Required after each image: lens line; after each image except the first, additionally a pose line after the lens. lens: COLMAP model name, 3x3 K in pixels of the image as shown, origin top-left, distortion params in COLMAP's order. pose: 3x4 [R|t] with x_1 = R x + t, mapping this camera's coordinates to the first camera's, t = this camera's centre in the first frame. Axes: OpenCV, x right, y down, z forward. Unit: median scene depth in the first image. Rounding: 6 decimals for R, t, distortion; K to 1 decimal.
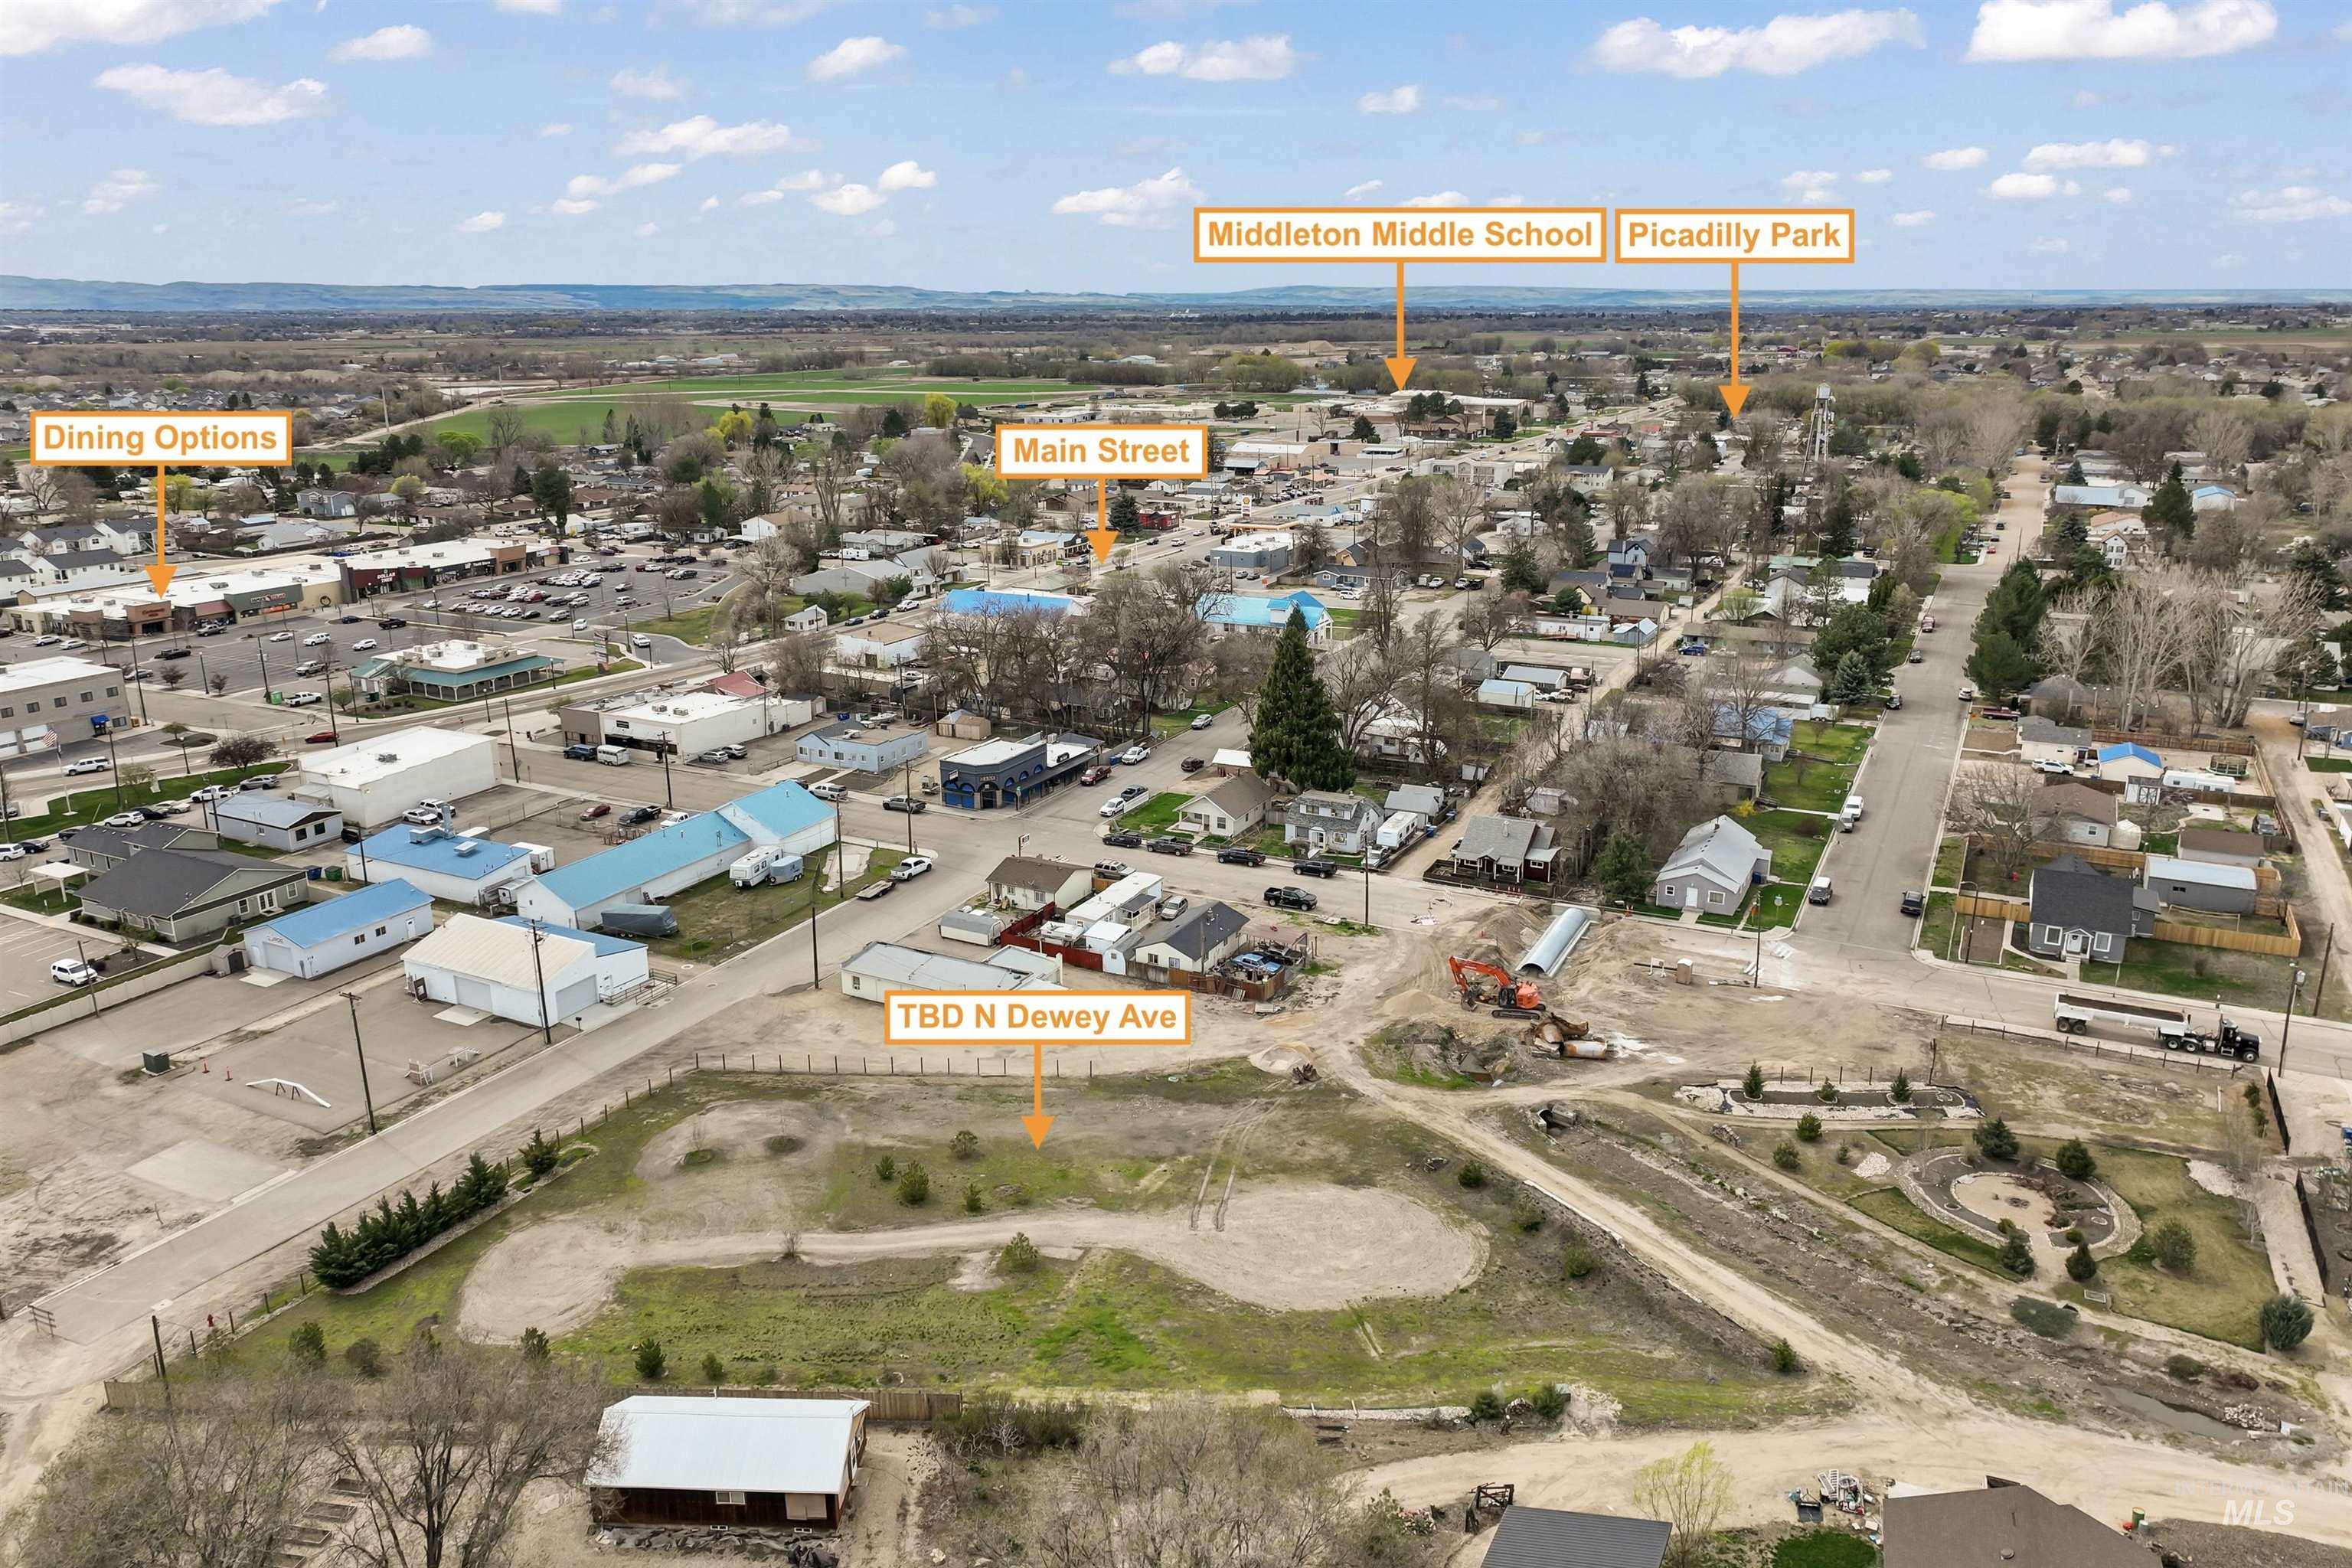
lens RADIAL K [[1646.9, 0, 1167.3], [0, 1646.9, 779.9], [0, 0, 1]] dist [0.008449, 0.004297]
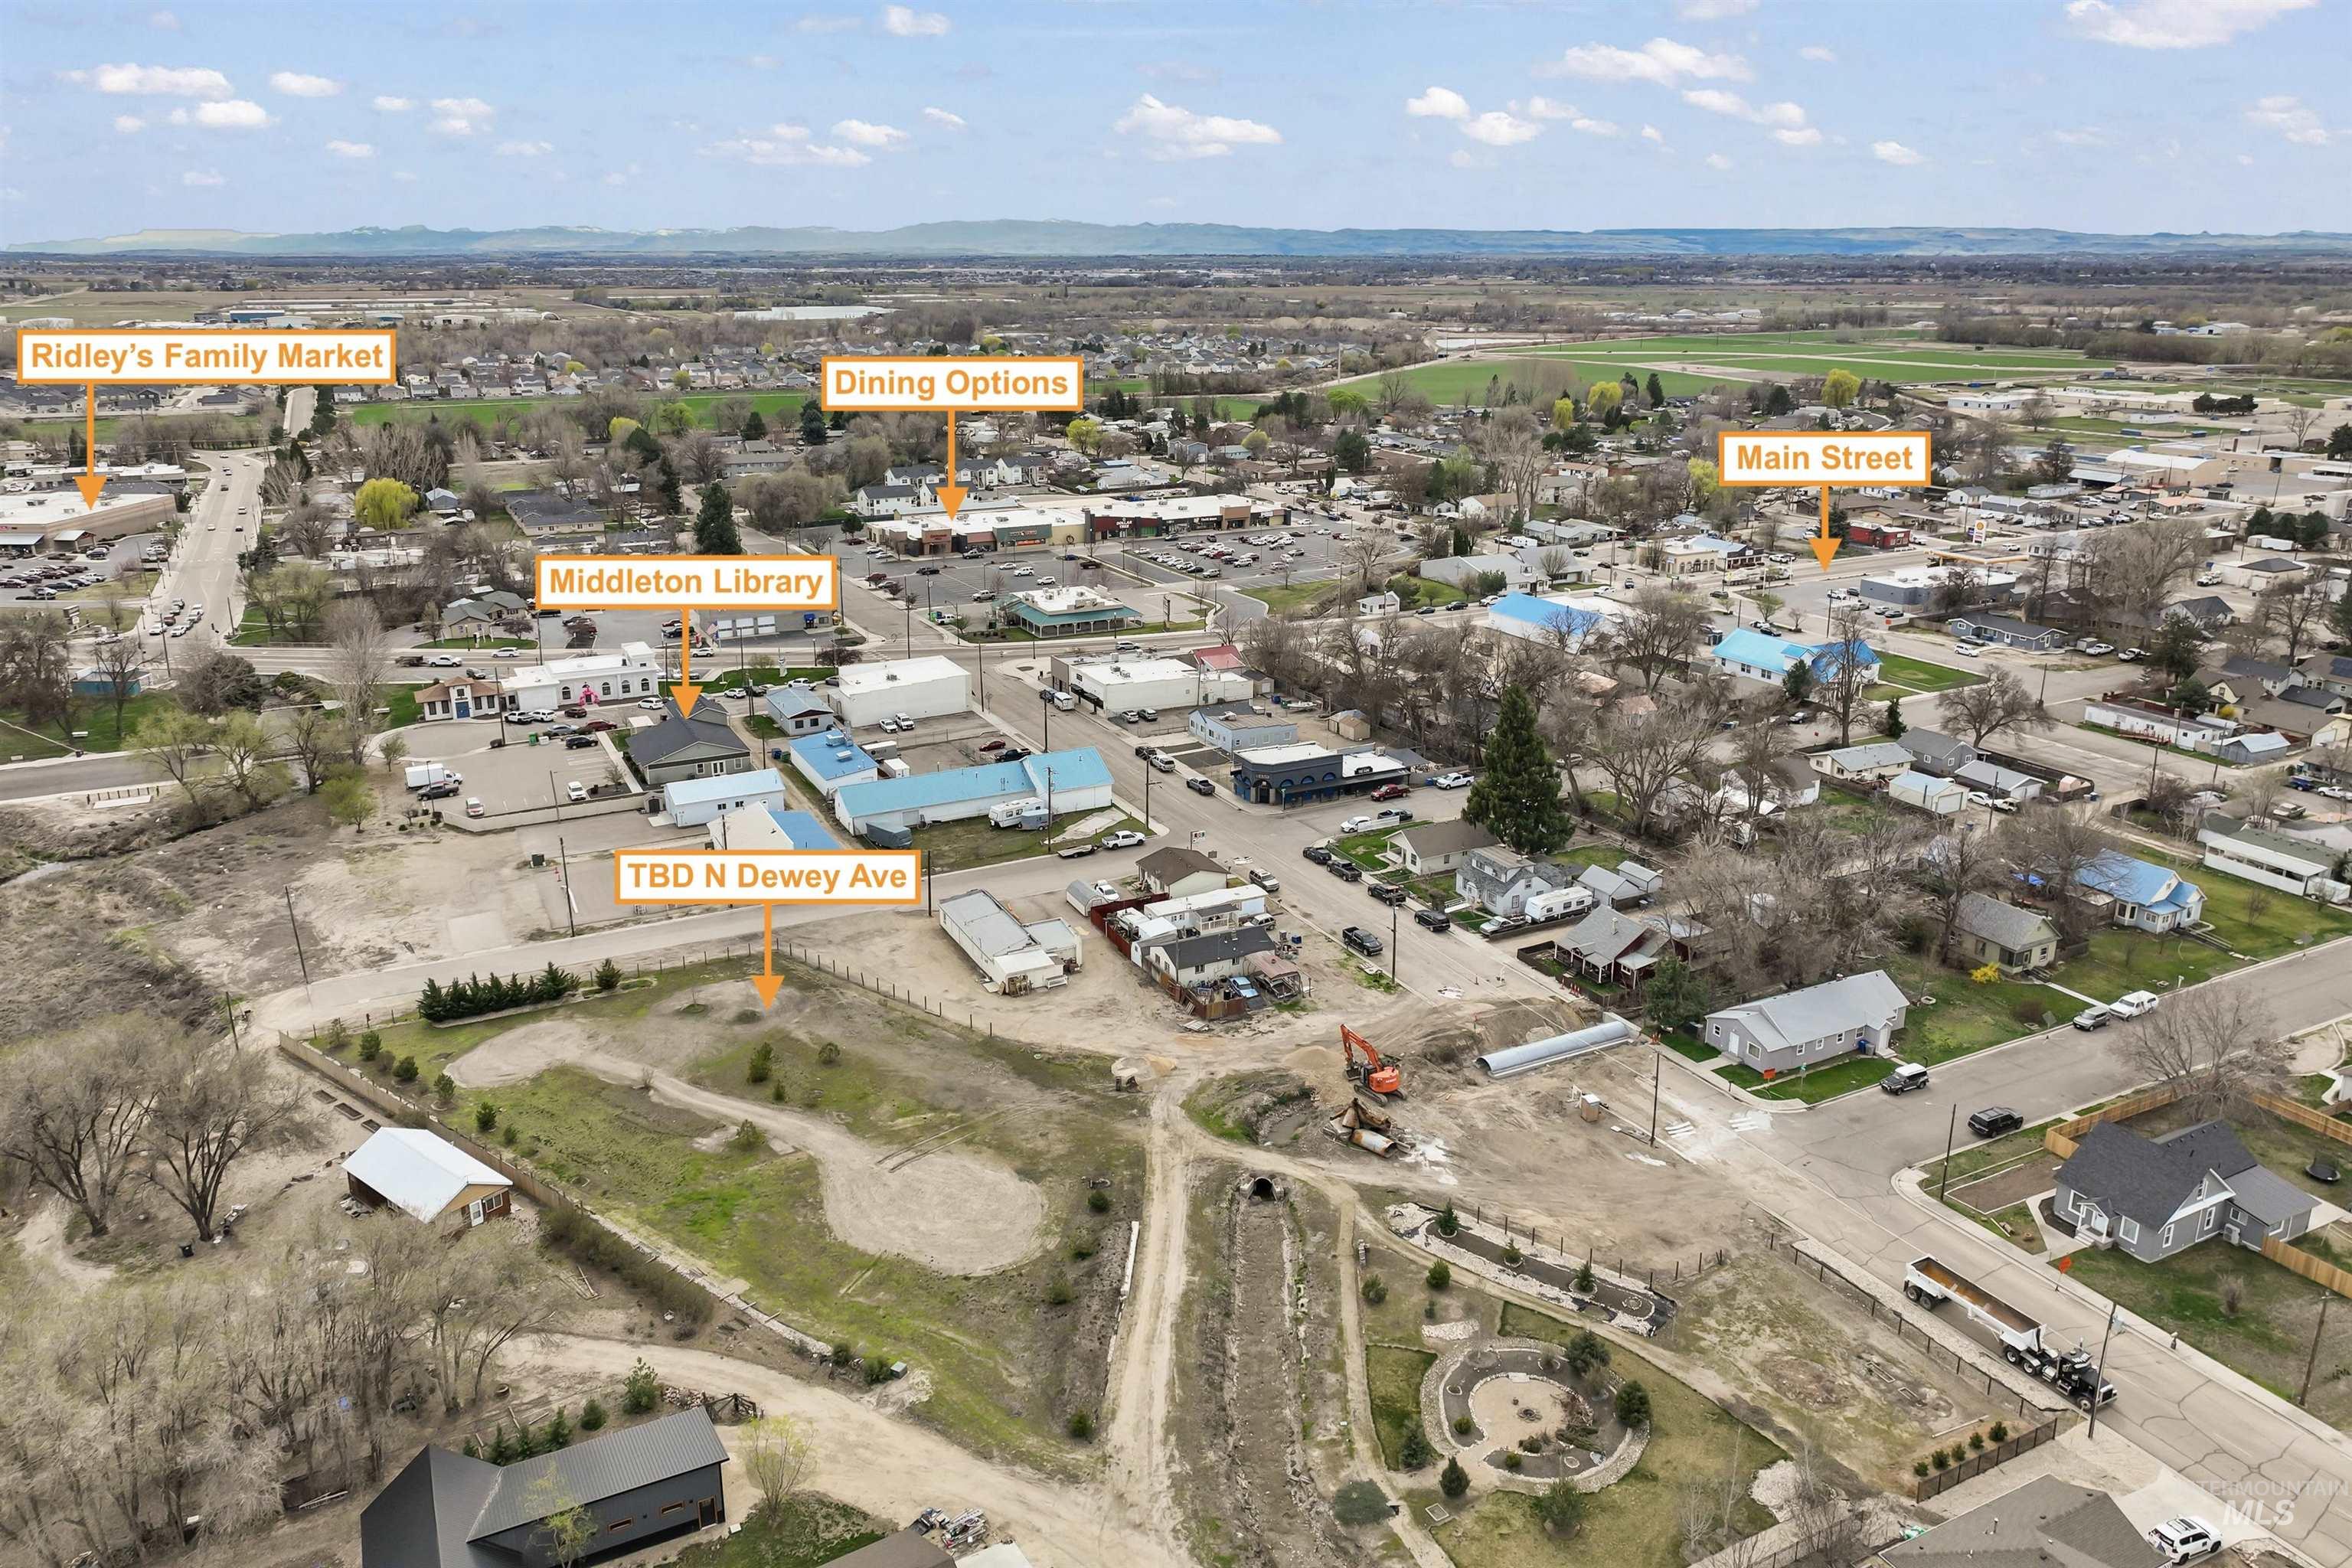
lens RADIAL K [[1630.2, 0, 1166.2], [0, 1630.2, 771.4], [0, 0, 1]] dist [0.007464, 0.003472]
pose [[0.812138, 0.180791, -0.554749, 0.542428], [-0.164636, 0.983155, 0.079384, -0.098066], [0.559756, 0.026861, 0.828222, 0.071606]]
